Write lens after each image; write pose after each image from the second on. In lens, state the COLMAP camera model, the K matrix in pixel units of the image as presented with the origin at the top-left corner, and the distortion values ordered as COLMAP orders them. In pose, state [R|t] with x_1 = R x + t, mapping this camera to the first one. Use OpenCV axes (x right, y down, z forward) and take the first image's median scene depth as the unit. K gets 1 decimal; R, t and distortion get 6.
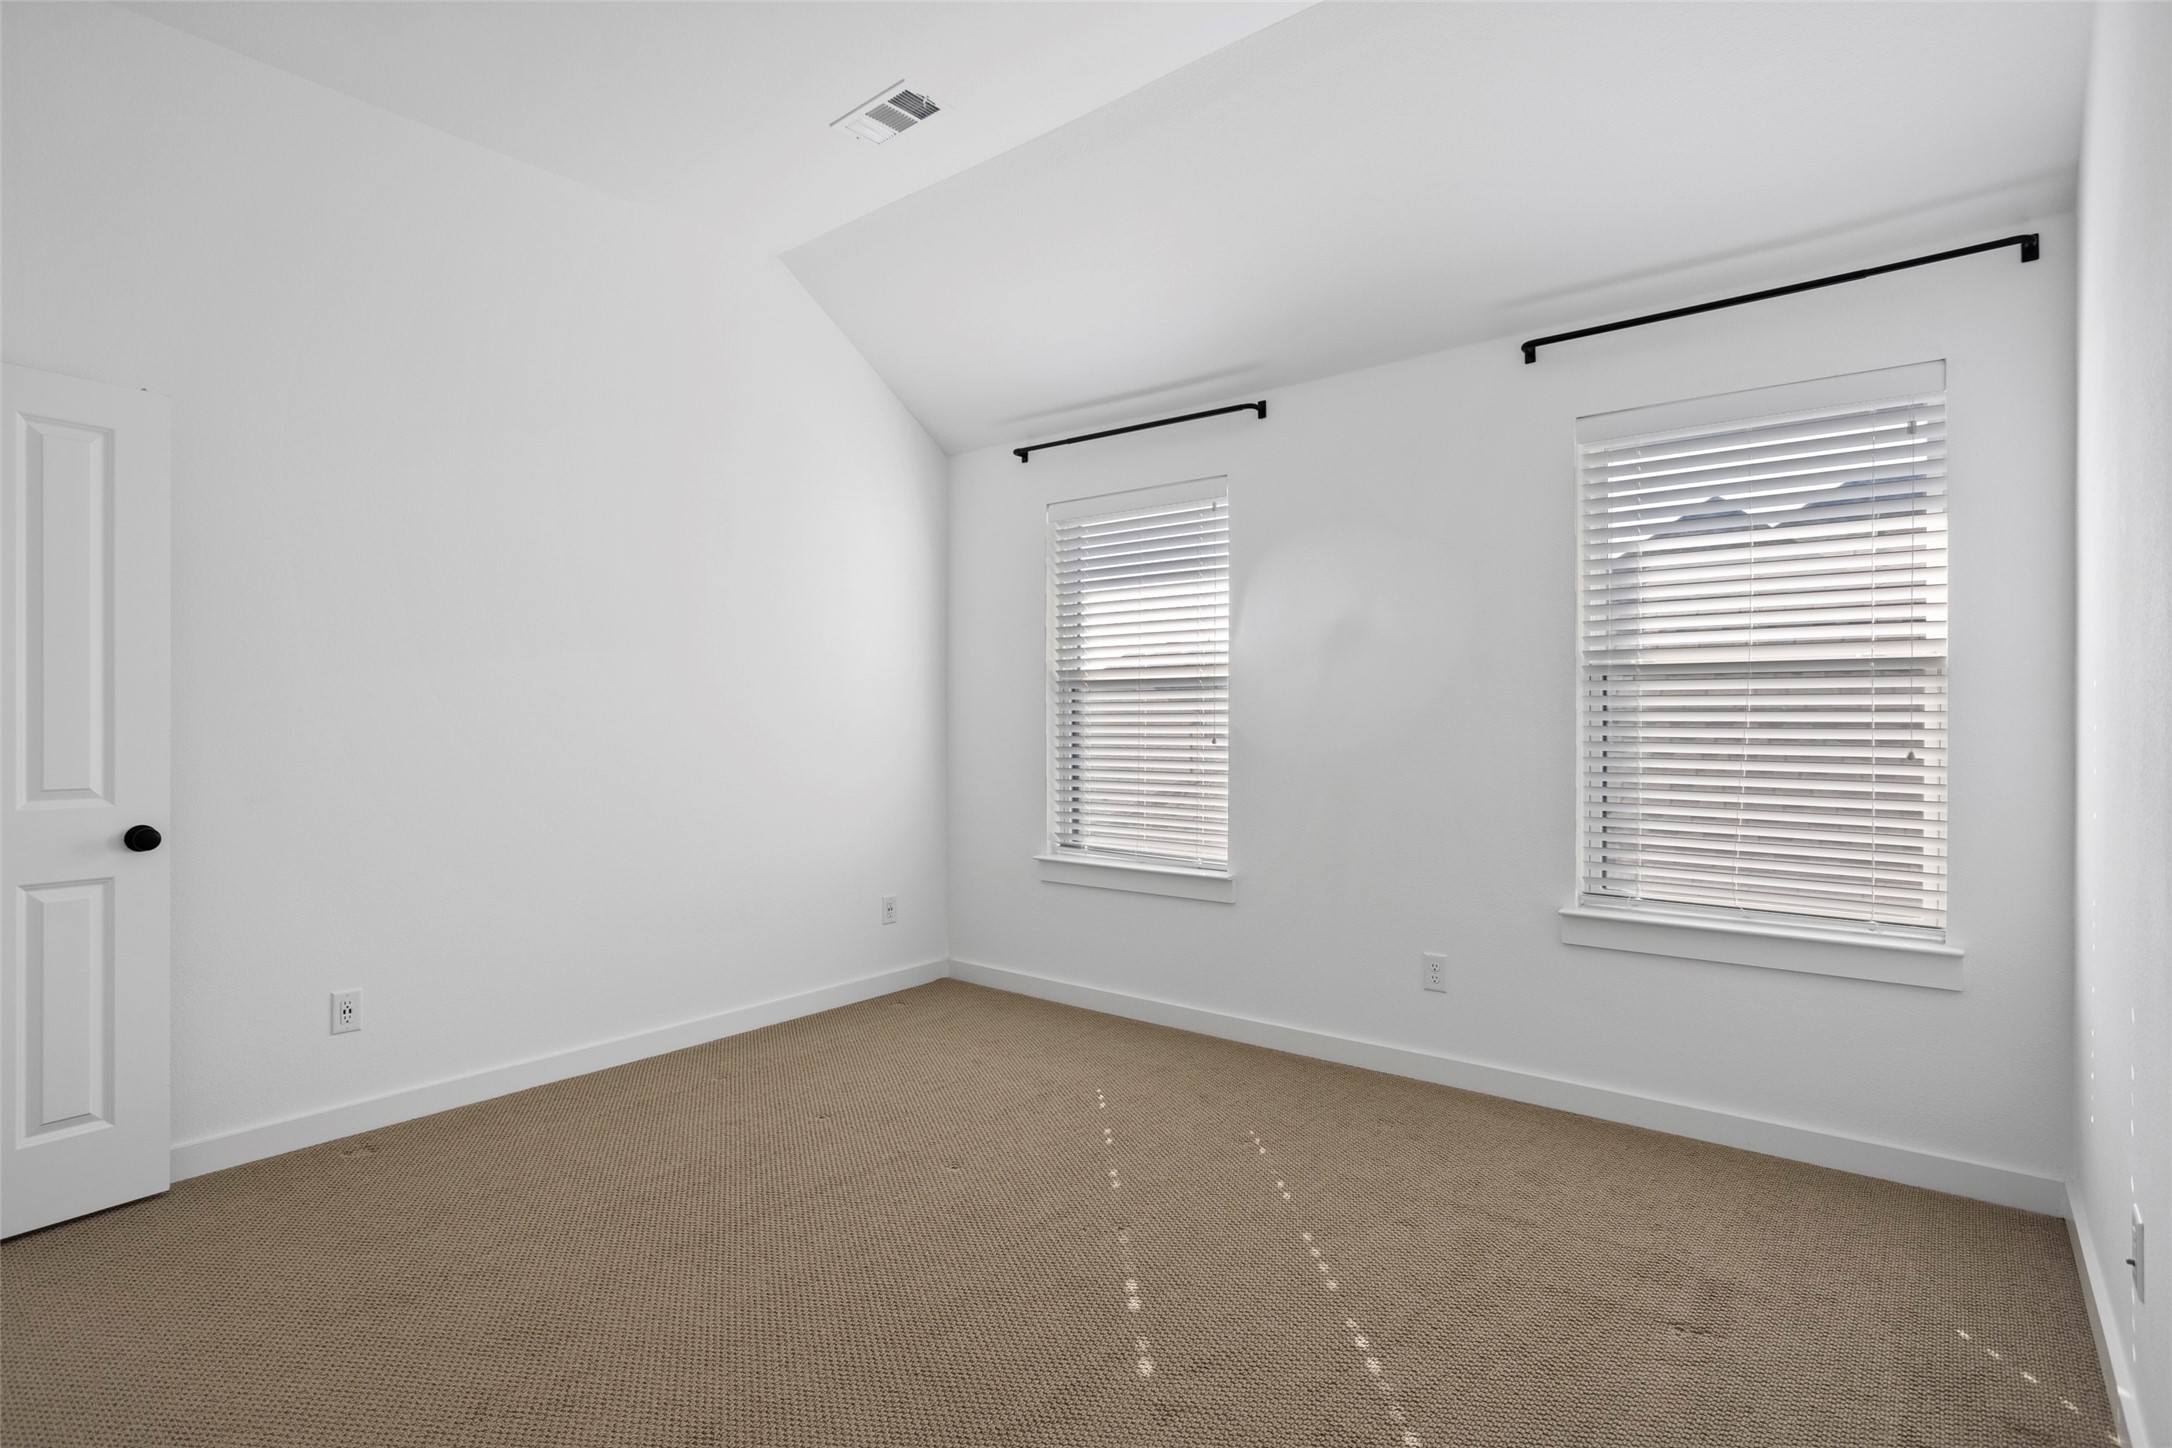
lens RADIAL K [[1101.0, 0, 1086.0], [0, 1101.0, 724.0], [0, 0, 1]] dist [0.000357, 0.000027]
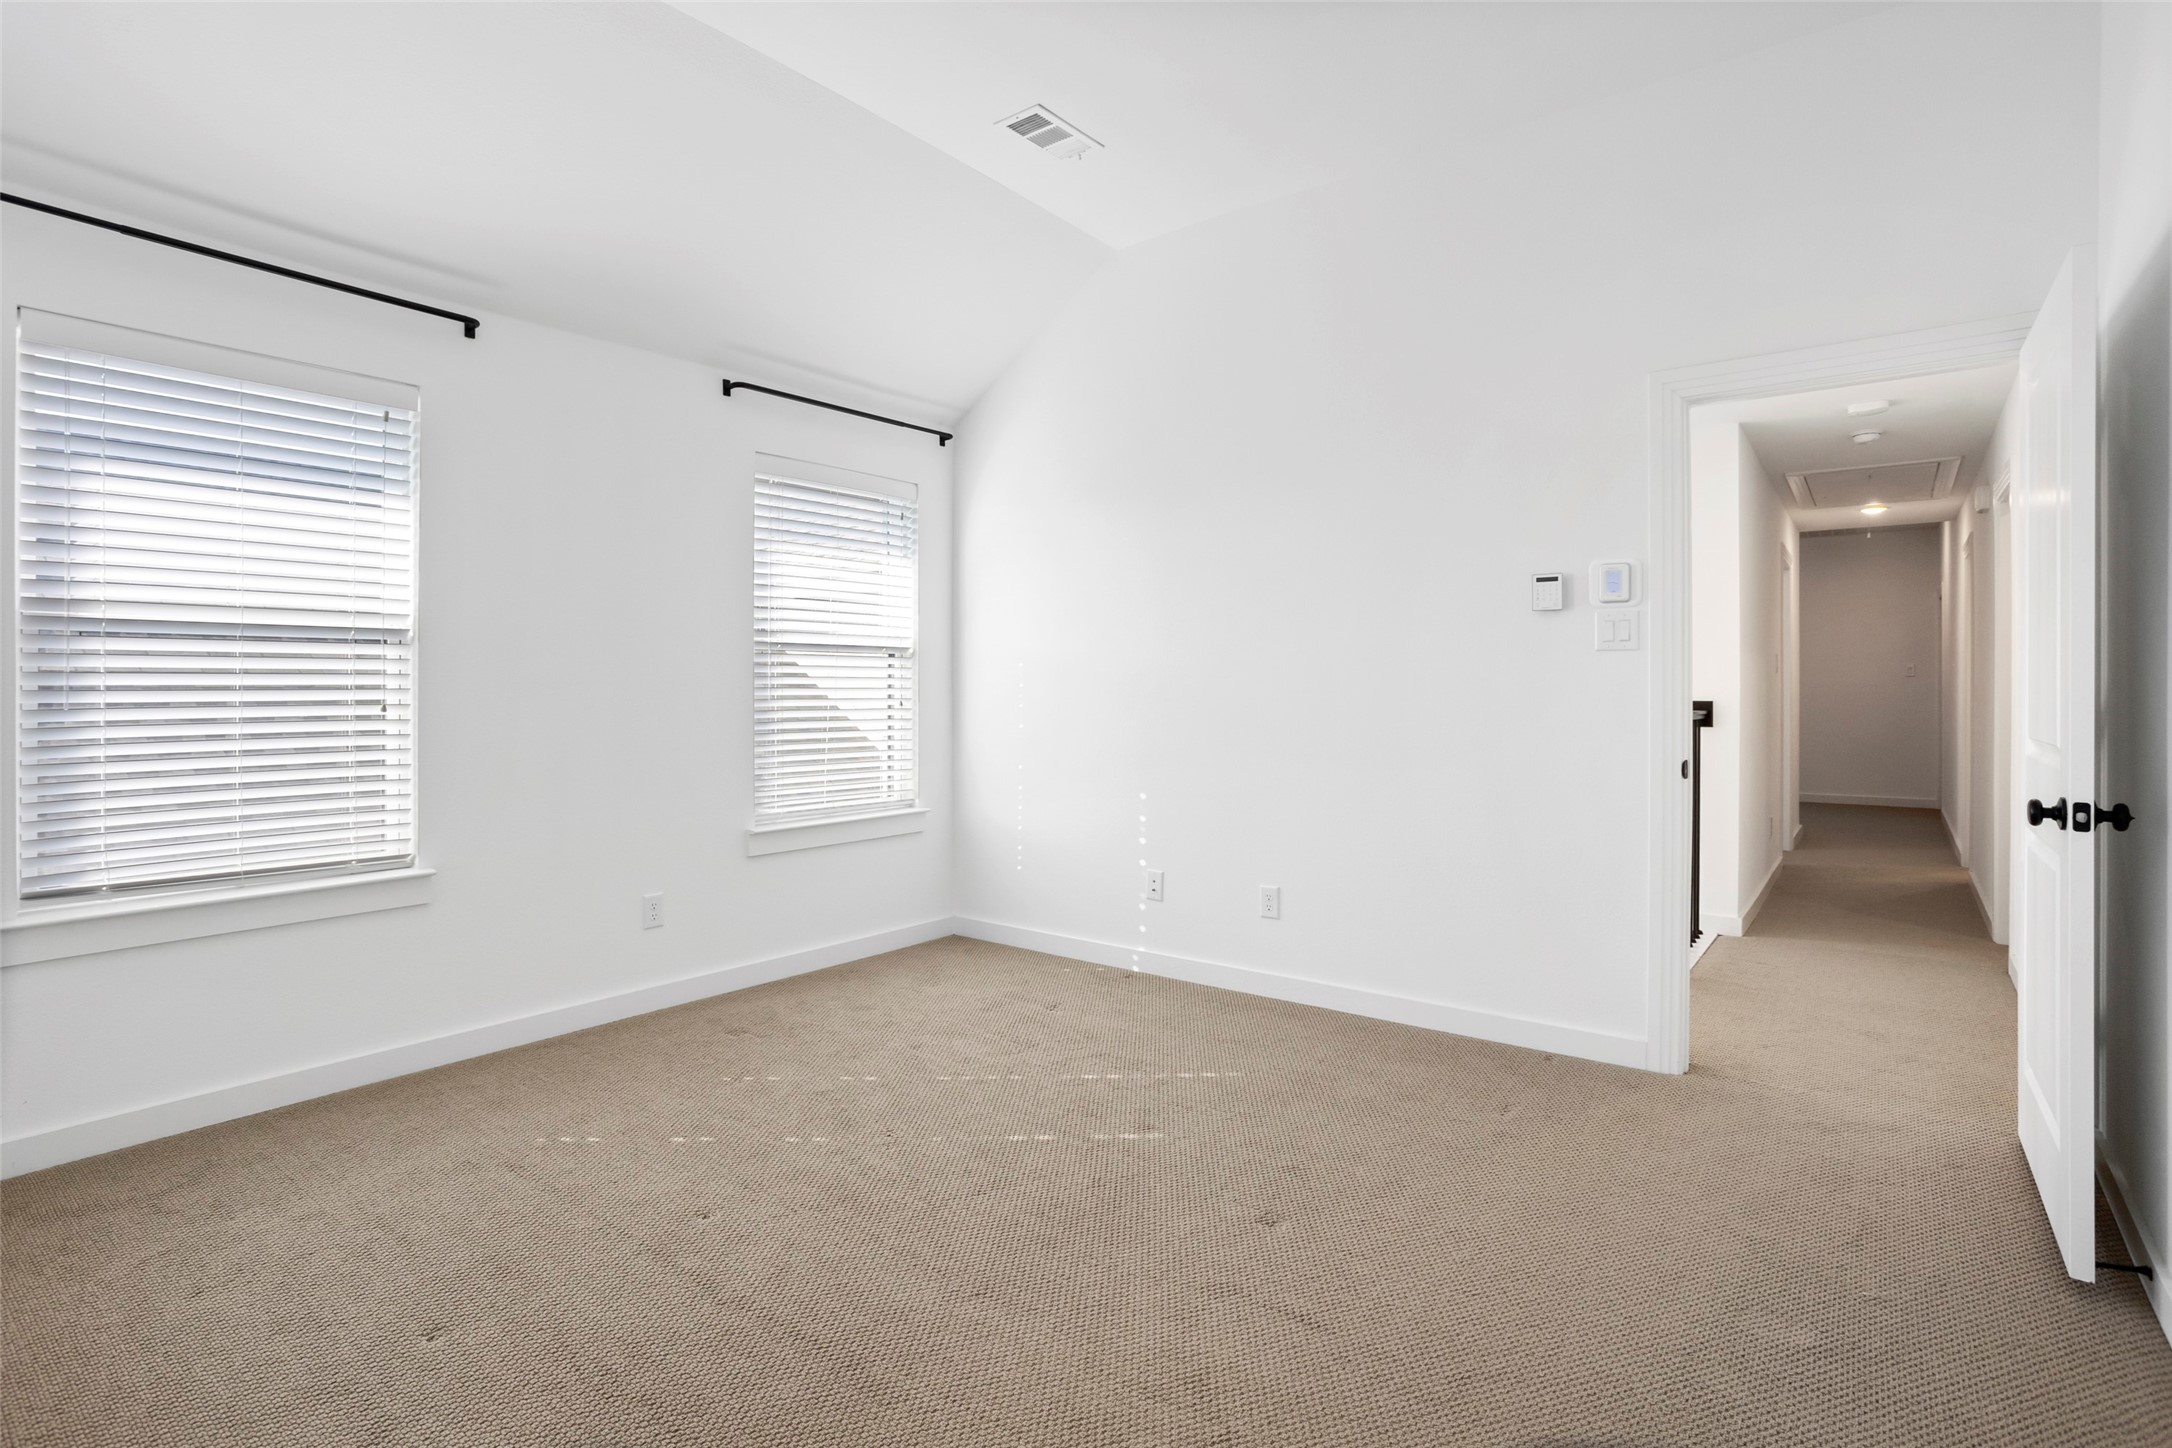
lens RADIAL K [[1056.5, 0, 1056.1], [0, 1056.5, 690.5], [0, 0, 1]] dist [-0.035842, 0.000198]
pose [[-0.001046, -0.008983, 0.999959, -0.651681], [0.003350, 0.999954, 0.008987, -0.003862], [-0.999994, 0.003359, -0.001016, 0.525339]]
